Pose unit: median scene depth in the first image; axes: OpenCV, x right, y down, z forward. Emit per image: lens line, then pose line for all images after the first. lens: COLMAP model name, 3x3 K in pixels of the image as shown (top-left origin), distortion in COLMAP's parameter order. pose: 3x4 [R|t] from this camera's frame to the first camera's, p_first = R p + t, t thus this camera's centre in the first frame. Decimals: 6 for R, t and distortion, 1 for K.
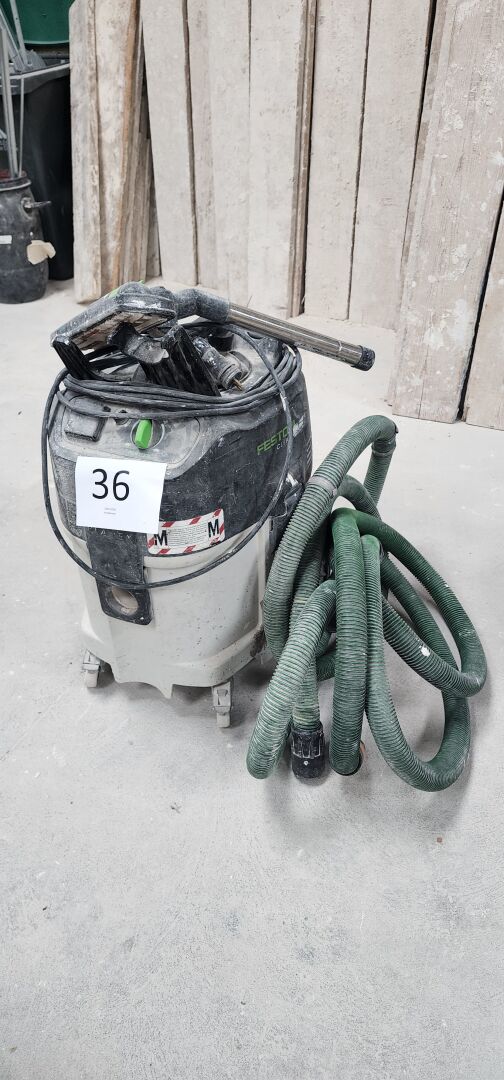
lens RADIAL K [[743.0, 0, 252.0], [0, 743.0, 540.0], [0, 0, 1]] dist [0.066373, -0.045921]
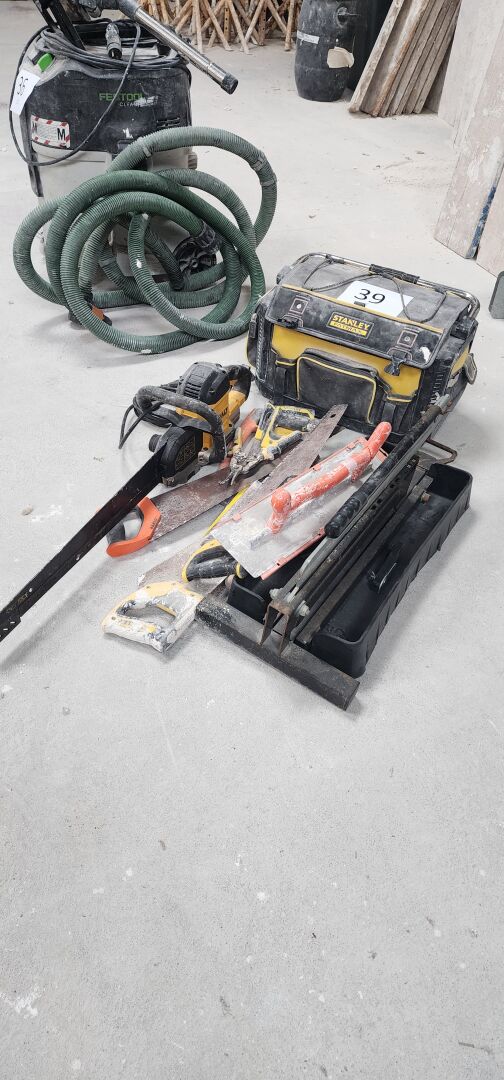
lens RADIAL K [[743.0, 0, 252.0], [0, 743.0, 540.0], [0, 0, 1]] dist [0.066373, -0.045921]
pose [[0.741687, 0.501005, -0.445977, 0.757761], [-0.448858, 0.864805, 0.225032, 0.101522], [0.498425, 0.033277, 0.866294, -0.128586]]
